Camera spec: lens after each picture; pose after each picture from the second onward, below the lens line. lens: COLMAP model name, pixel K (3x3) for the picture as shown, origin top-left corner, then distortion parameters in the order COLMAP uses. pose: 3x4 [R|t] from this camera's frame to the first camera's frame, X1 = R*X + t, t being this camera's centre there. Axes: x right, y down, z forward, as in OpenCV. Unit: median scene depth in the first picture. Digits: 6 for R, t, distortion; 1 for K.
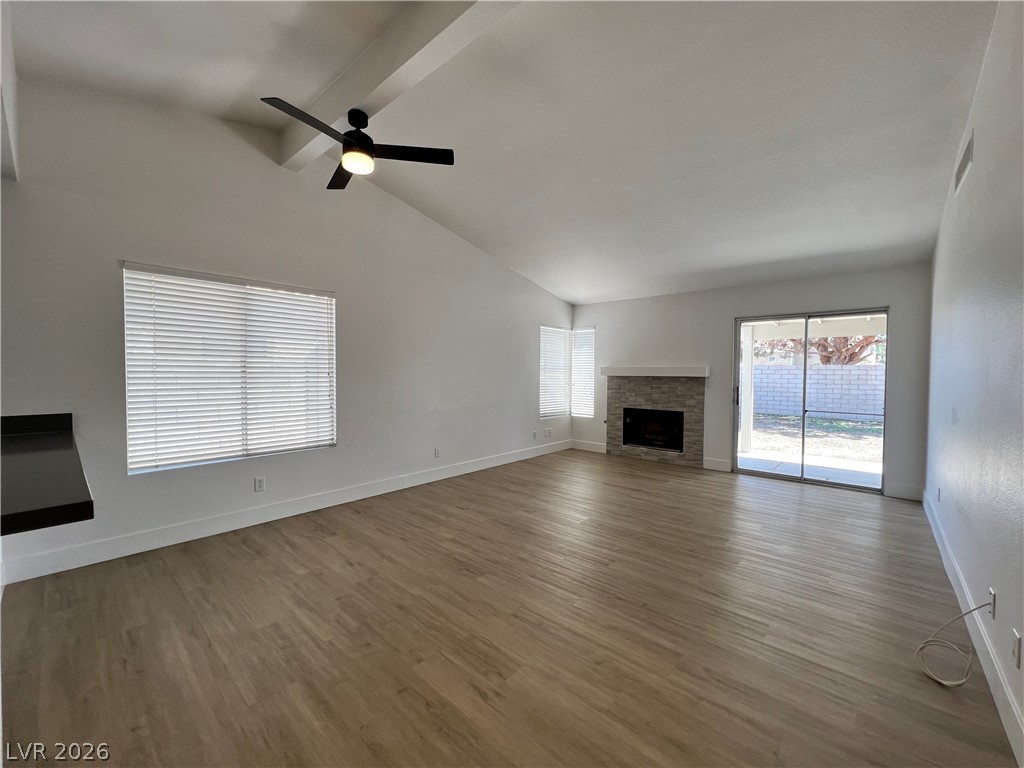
lens RADIAL K [[408.4, 0, 512.0], [0, 408.4, 384.0], [0, 0, 1]] dist [0.000221, 0.000019]
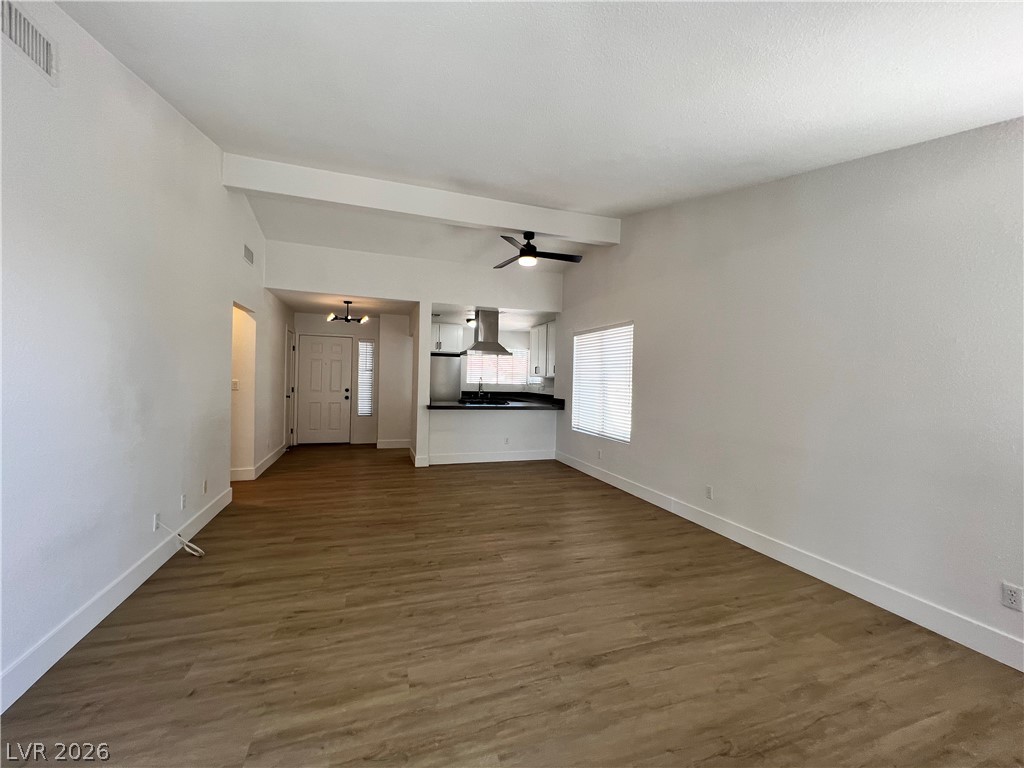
lens RADIAL K [[411.2, 0, 512.0], [0, 411.2, 384.0], [0, 0, 1]] dist [0.002248, 0.000293]
pose [[-0.491953, -0.007479, -0.870590, 0.976214], [-0.050135, 0.998547, 0.019751, -0.045268], [0.869177, 0.053363, -0.491613, 1.519315]]
